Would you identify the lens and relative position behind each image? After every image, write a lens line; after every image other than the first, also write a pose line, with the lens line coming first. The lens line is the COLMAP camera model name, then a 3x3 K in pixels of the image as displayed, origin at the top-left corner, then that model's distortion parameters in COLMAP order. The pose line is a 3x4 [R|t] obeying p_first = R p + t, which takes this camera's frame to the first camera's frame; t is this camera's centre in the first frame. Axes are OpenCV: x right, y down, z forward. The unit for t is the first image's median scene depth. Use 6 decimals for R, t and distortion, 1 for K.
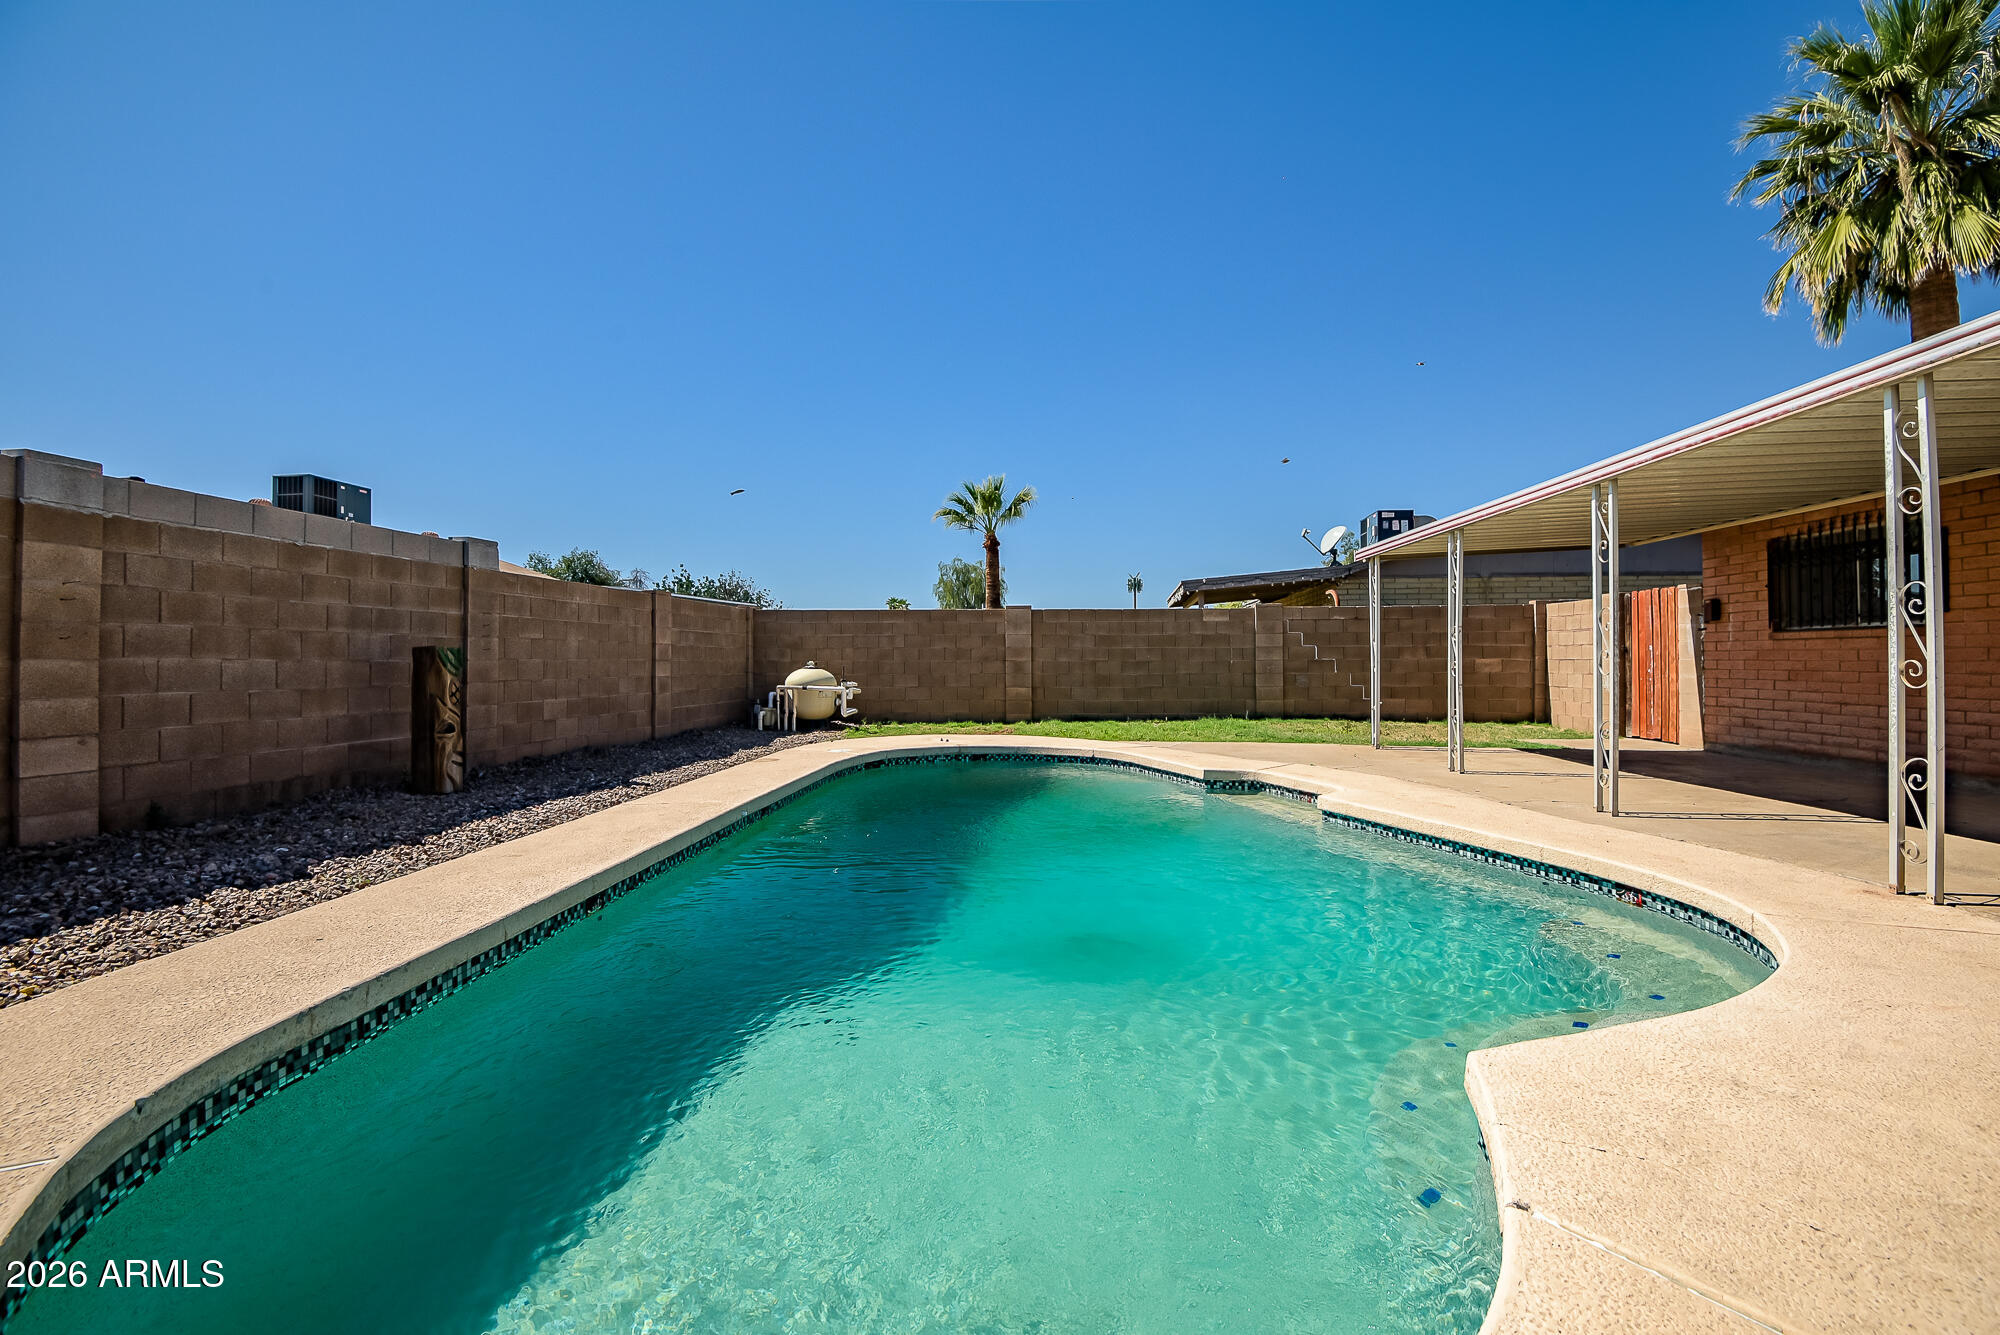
lens RADIAL K [[938.0, 0, 988.4], [0, 938.0, 641.6], [0, 0, 1]] dist [-0.021934, -0.004883]
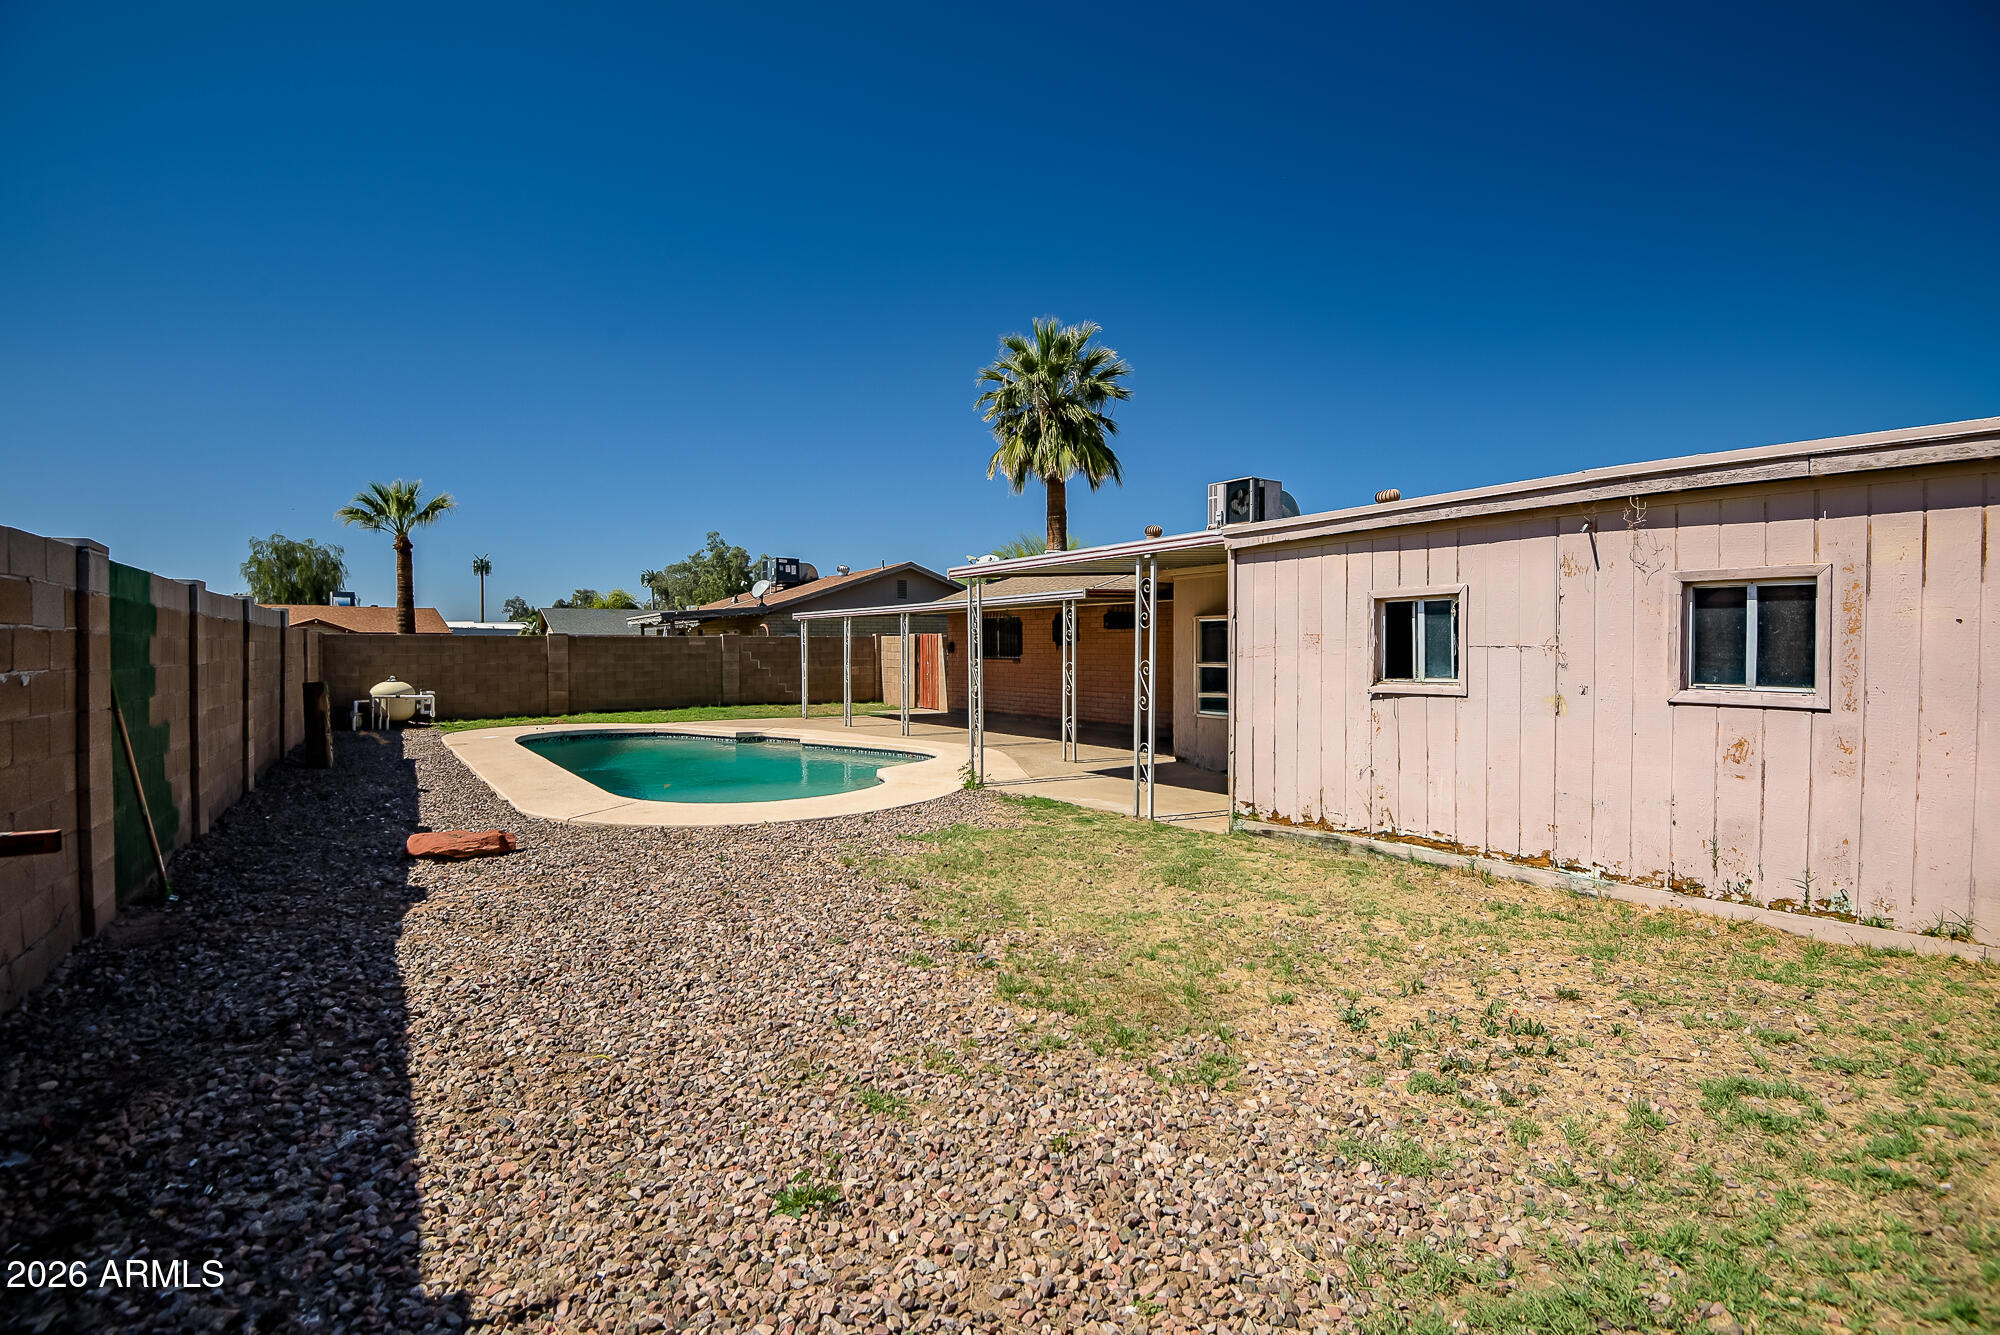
lens RADIAL K [[938.0, 0, 1003.4], [0, 938.0, 661.9], [0, 0, 1]] dist [-0.021934, -0.004883]
pose [[0.779313, -0.011748, 0.626525, -0.446419], [-0.010864, 0.999421, 0.032255, -0.065434], [-0.626541, -0.031943, 0.778734, -0.711163]]
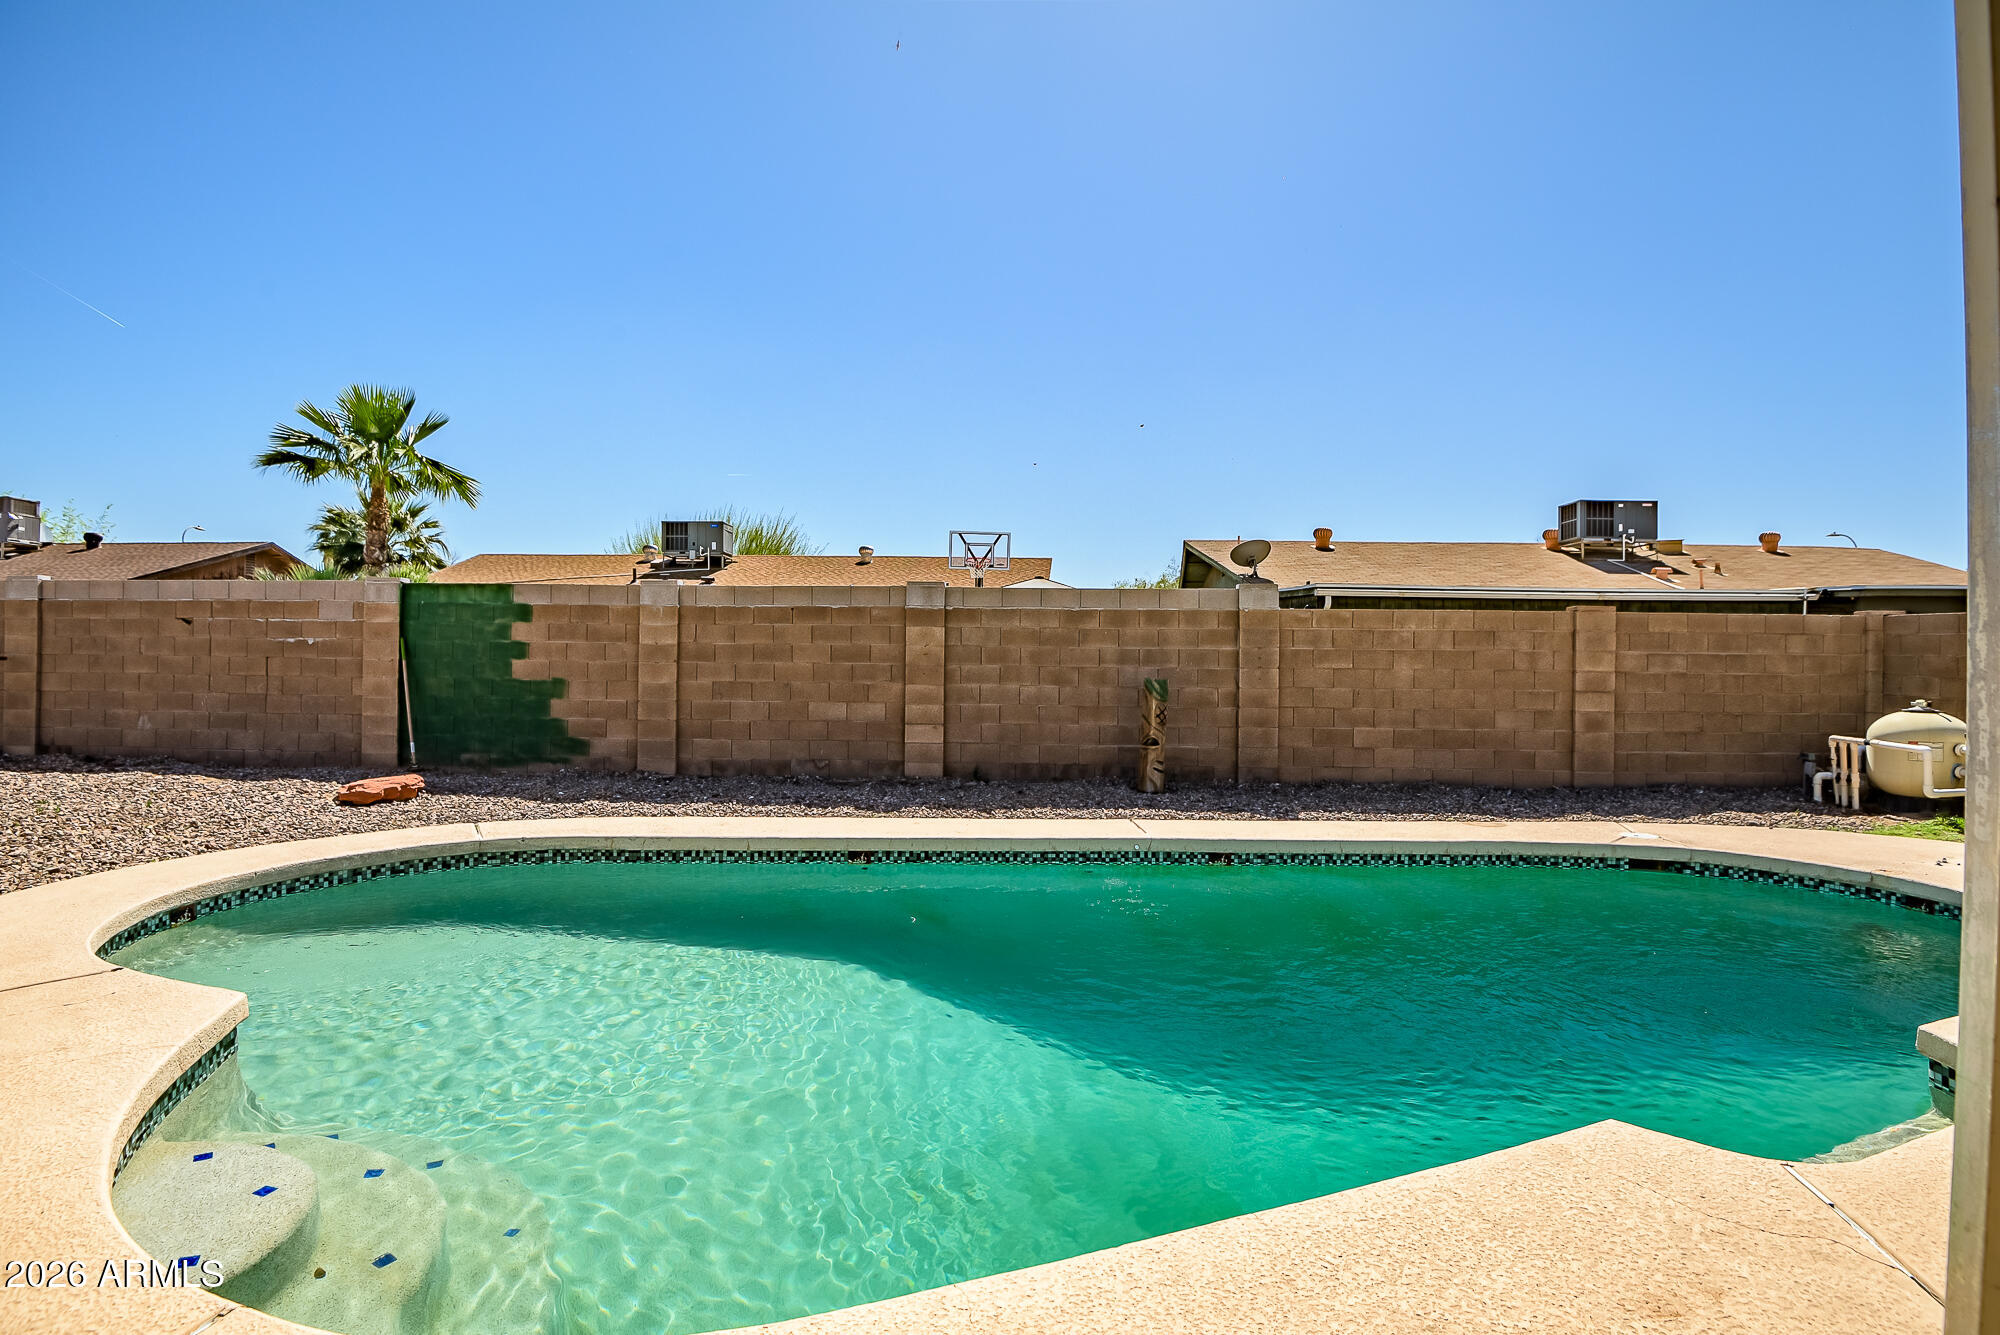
lens RADIAL K [[926.2, 0, 1003.5], [0, 926.2, 657.8], [0, 0, 1]] dist [0.004461, -0.000489]
pose [[0.075967, -0.001852, -0.997109, 0.480024], [0.011945, 0.999928, -0.000947, -0.017042], [0.997039, -0.011838, 0.075984, 0.491866]]
